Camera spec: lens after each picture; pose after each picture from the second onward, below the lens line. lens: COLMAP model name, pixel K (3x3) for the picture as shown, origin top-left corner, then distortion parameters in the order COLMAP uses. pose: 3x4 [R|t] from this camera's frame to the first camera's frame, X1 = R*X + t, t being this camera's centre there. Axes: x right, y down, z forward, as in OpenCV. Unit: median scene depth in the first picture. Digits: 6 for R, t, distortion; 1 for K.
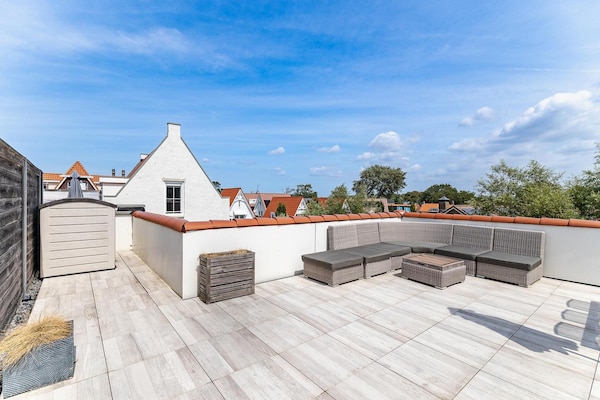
lens RADIAL K [[269.4, 0, 293.2], [0, 269.4, 198.2], [0, 0, 1]] dist [0.001742, -0.000238]
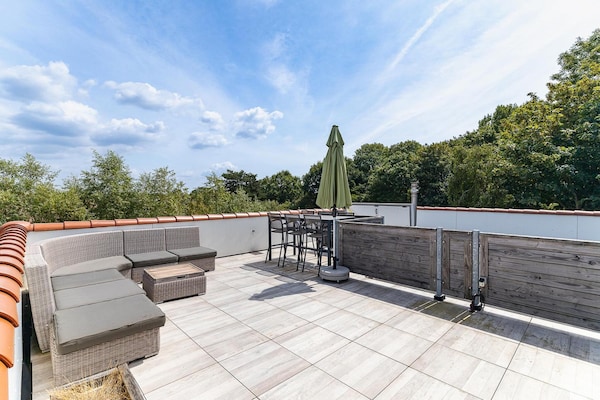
lens RADIAL K [[283.5, 0, 292.4], [0, 283.5, 200.1], [0, 0, 1]] dist [0.000402, -0.000481]
pose [[-0.083540, -0.021959, 0.996262, -0.501258], [0.000648, 0.999756, 0.022090, -0.031632], [-0.996504, 0.002491, -0.083505, 0.738478]]
